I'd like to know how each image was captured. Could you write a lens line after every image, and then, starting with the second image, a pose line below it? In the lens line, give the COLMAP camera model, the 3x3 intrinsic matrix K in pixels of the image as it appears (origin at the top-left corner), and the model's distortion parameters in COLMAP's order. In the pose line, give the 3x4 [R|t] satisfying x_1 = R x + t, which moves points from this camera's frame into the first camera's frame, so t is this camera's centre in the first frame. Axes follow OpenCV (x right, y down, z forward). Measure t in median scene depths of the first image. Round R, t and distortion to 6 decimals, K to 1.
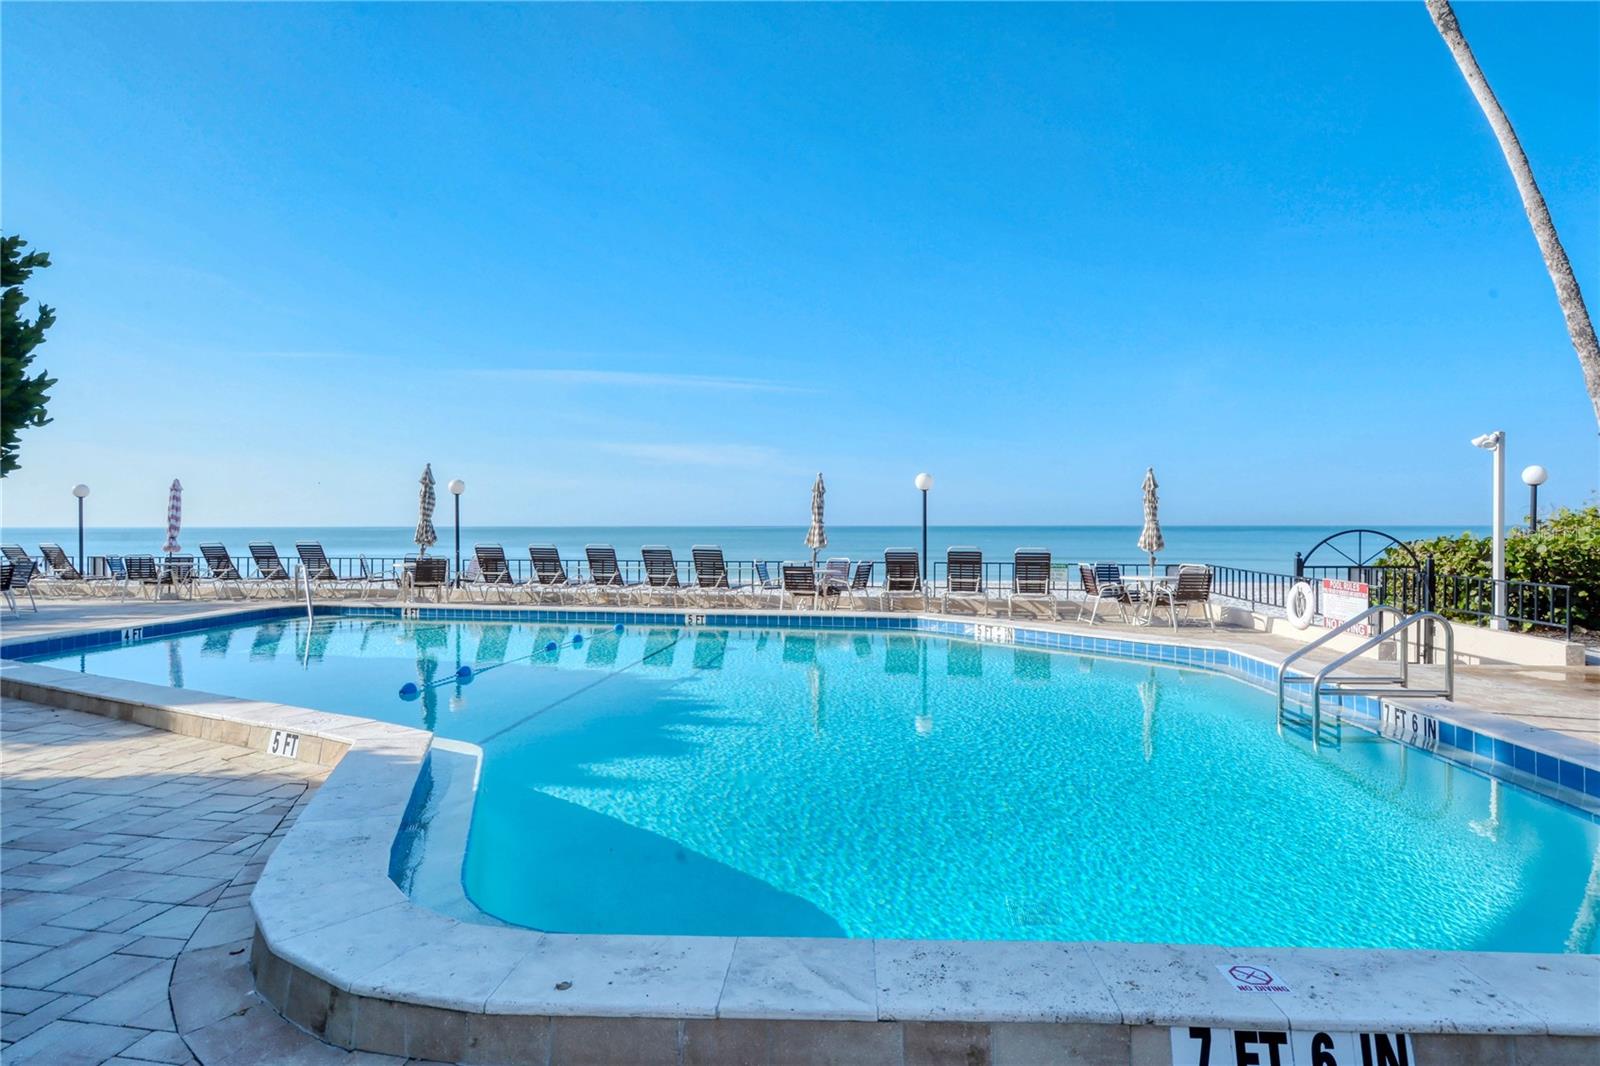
lens RADIAL K [[849.1, 0, 798.7], [0, 849.1, 537.9], [0, 0, 1]] dist [0.010971, -0.000703]
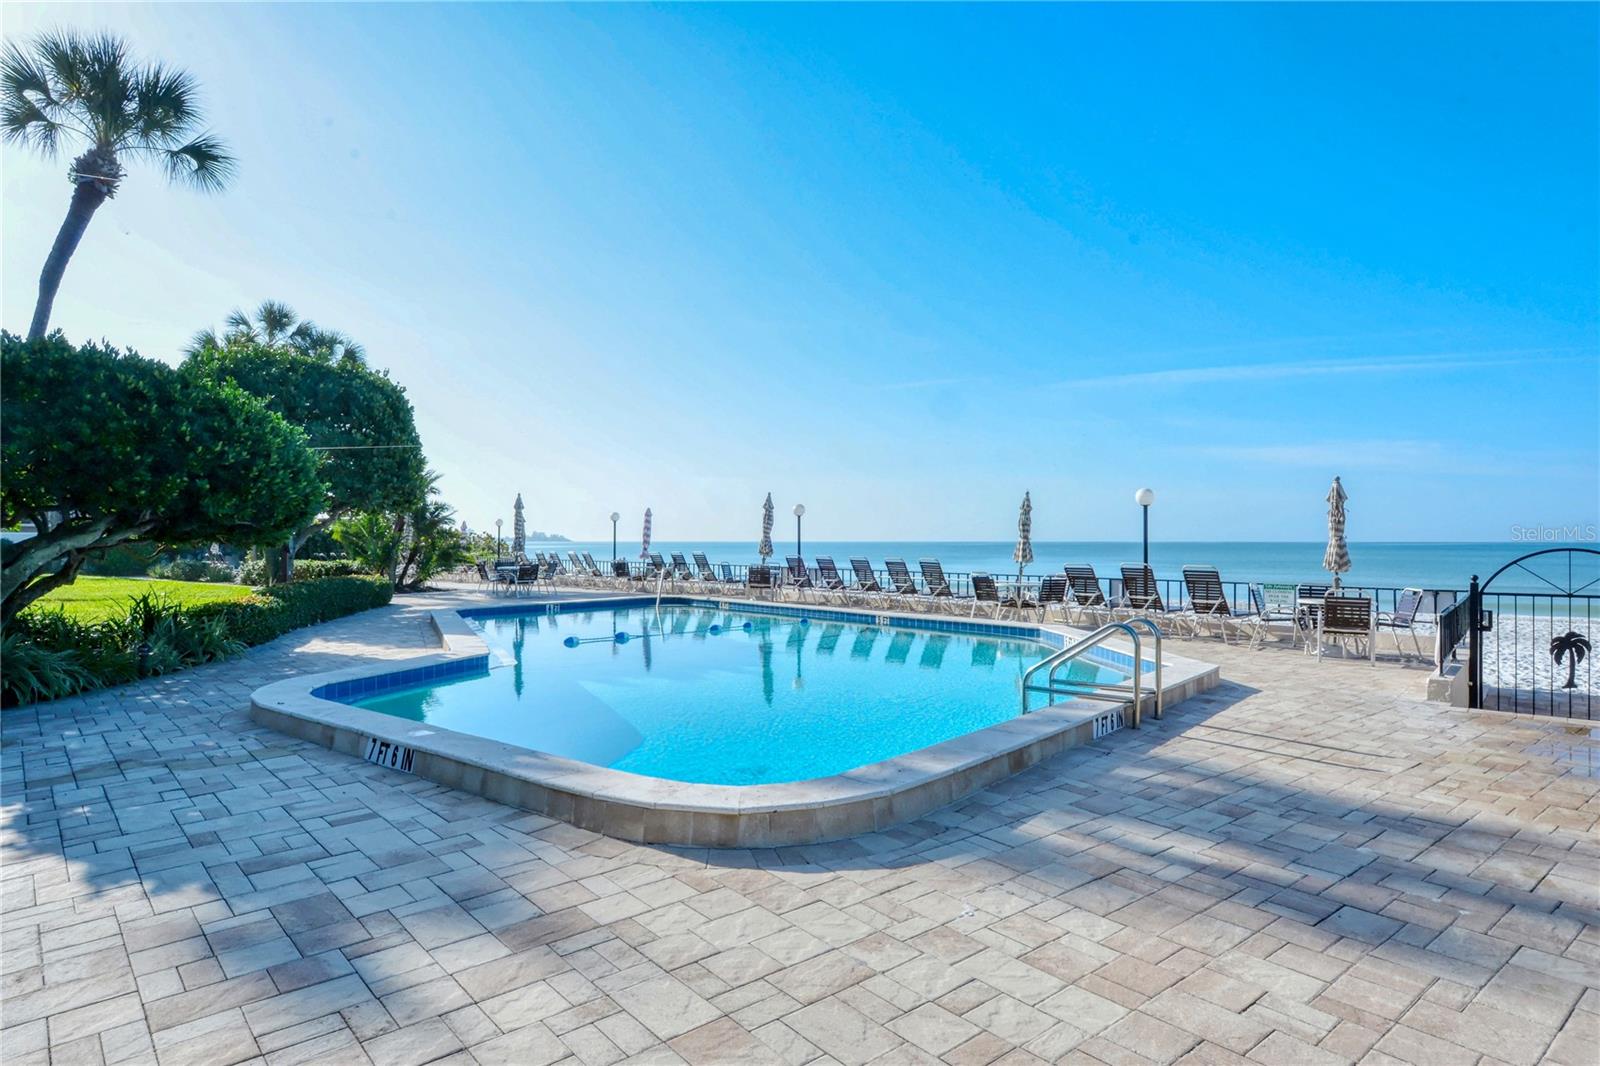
lens RADIAL K [[890.1, 0, 812.5], [0, 890.1, 530.7], [0, 0, 1]] dist [0.019659, -0.000605]
pose [[0.814109, -0.003366, -0.580703, 0.408890], [-0.013802, 0.999589, -0.025144, 0.003250], [0.580549, 0.028485, 0.813727, -0.051578]]
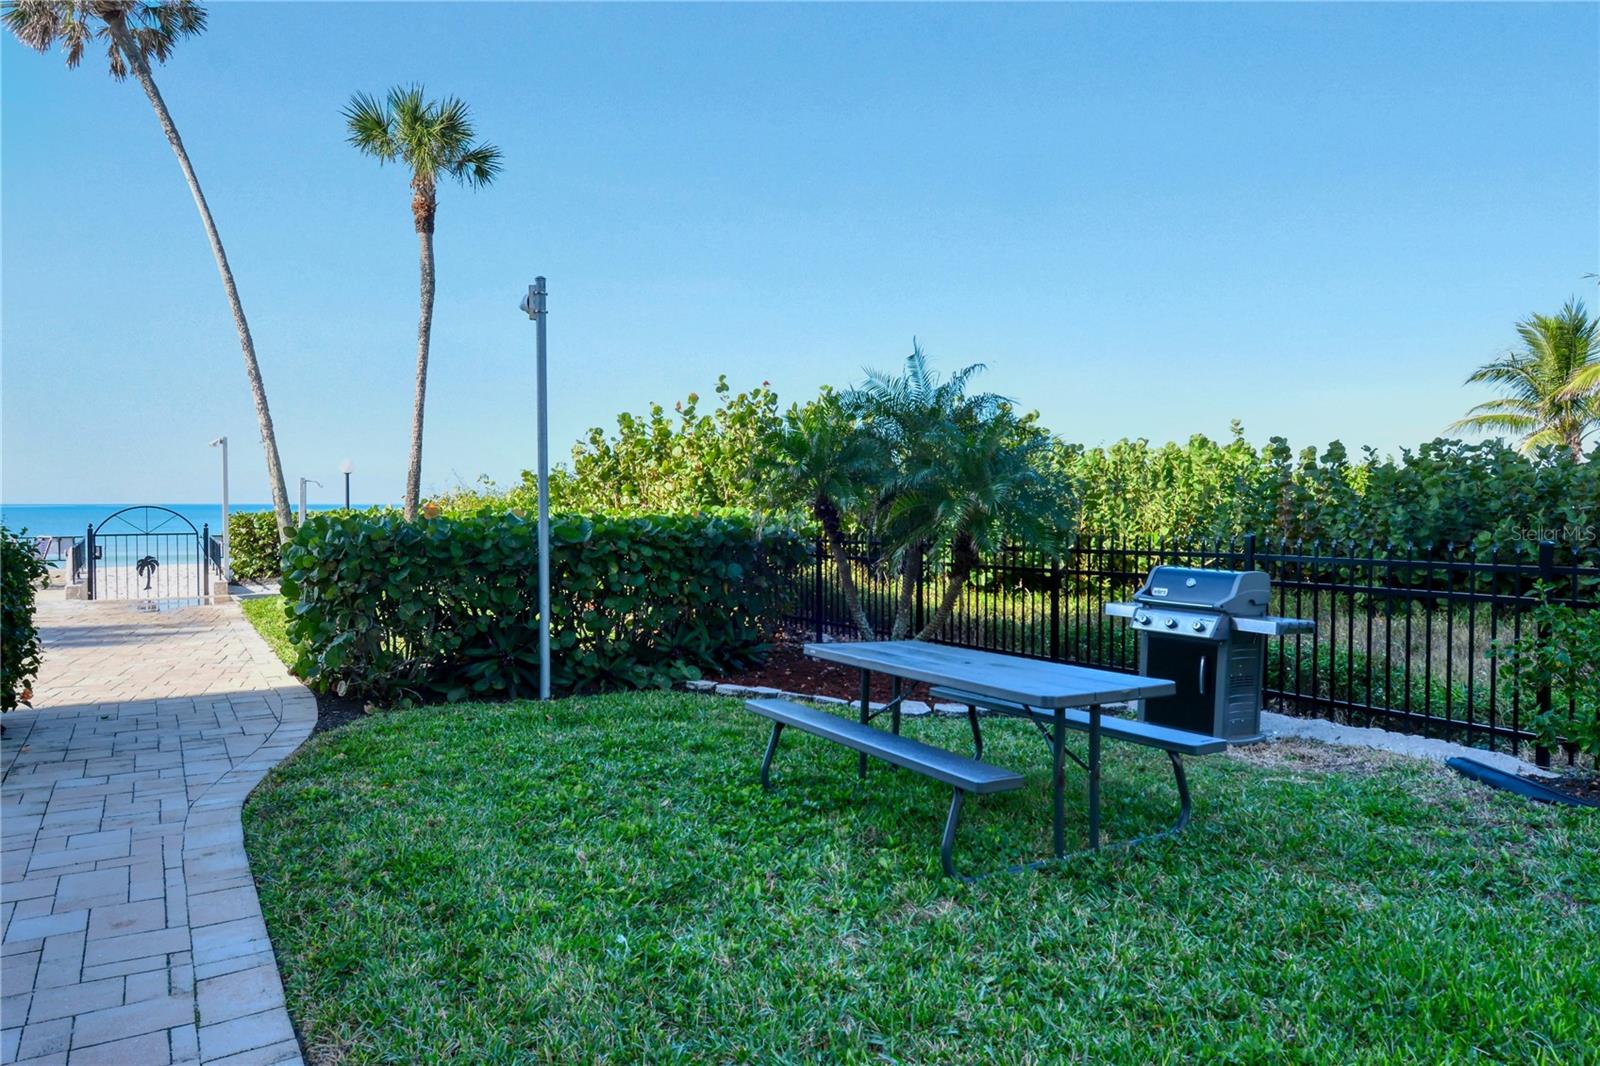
lens RADIAL K [[993.7, 0, 791.7], [0, 993.7, 536.3], [0, 0, 1]] dist [0.007737, 0.003725]
pose [[0.794858, -0.014391, 0.606625, 0.361617], [0.007043, 0.999870, 0.014491, 0.018125], [-0.606755, -0.007246, 0.794856, -0.655605]]
